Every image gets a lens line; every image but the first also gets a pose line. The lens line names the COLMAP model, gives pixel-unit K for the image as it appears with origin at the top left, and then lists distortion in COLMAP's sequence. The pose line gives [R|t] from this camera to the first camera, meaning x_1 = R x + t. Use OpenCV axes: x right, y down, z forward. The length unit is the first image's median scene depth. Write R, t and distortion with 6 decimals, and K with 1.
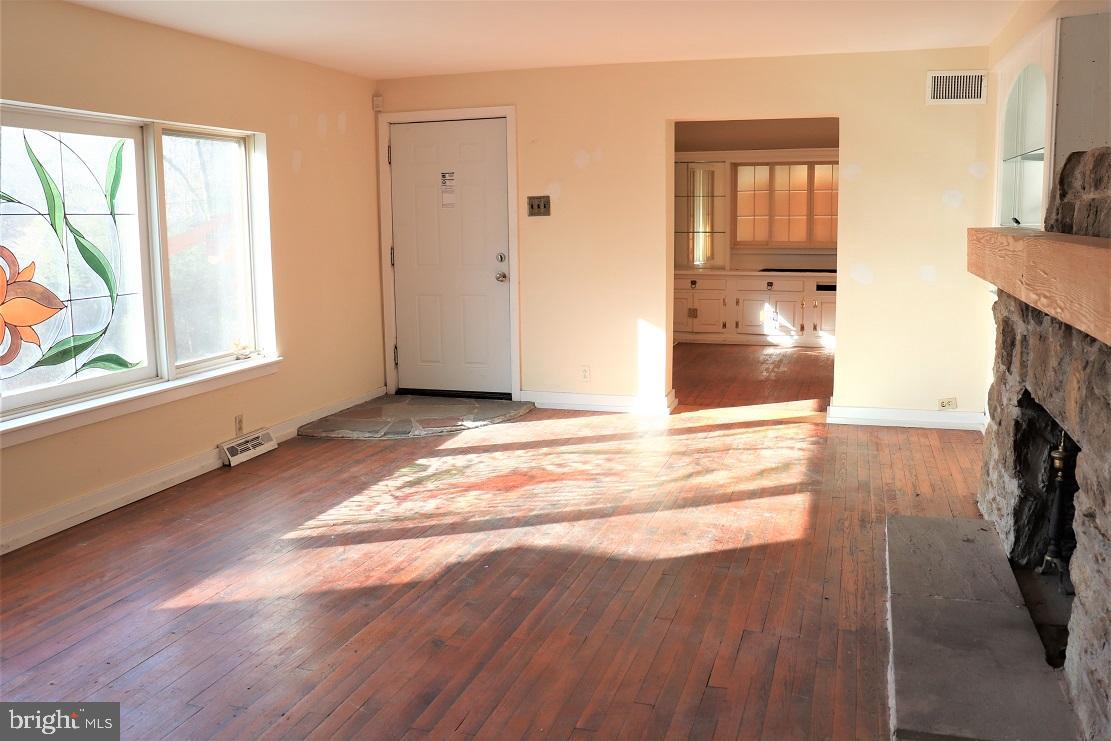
lens RADIAL K [[921.4, 0, 551.8], [0, 921.4, 368.0], [0, 0, 1]] dist [-0.181919, 0.168936]
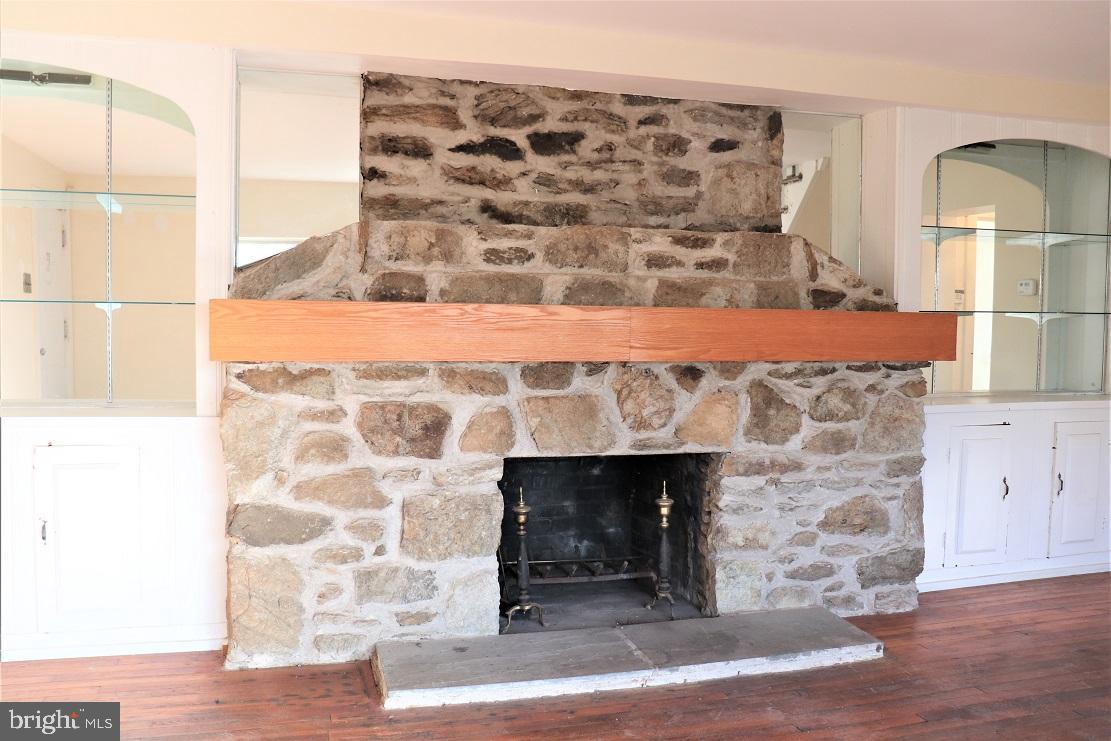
lens RADIAL K [[943.2, 0, 547.6], [0, 943.2, 372.4], [0, 0, 1]] dist [-0.190938, 0.177322]
pose [[-0.539932, -0.040294, 0.840744, -0.392346], [0.135163, 0.981740, 0.133855, -0.213702], [-0.830786, 0.185910, -0.524626, 1.550428]]
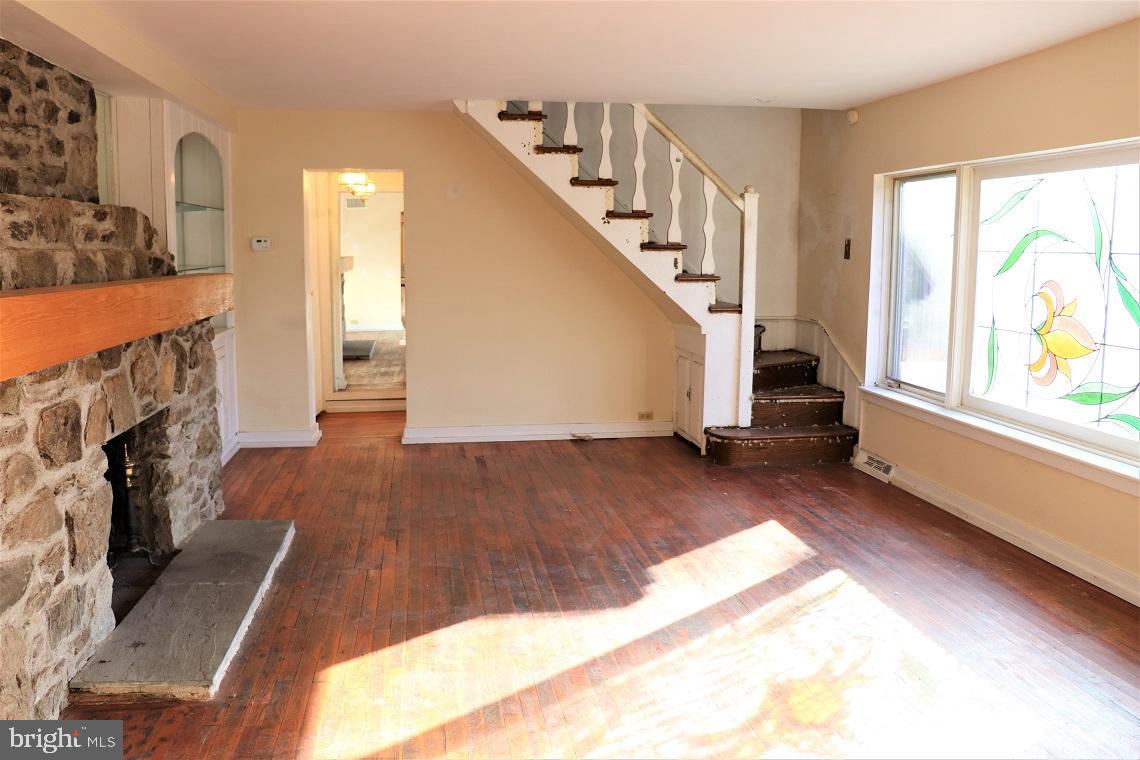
lens RADIAL K [[967.8, 0, 561.9], [0, 967.8, 381.9], [0, 0, 1]] dist [-0.190938, 0.177322]
pose [[-0.895357, 0.070255, -0.439774, 0.548606], [-0.065824, 0.955757, 0.286698, -0.378531], [0.440459, 0.285645, -0.851119, 2.135192]]
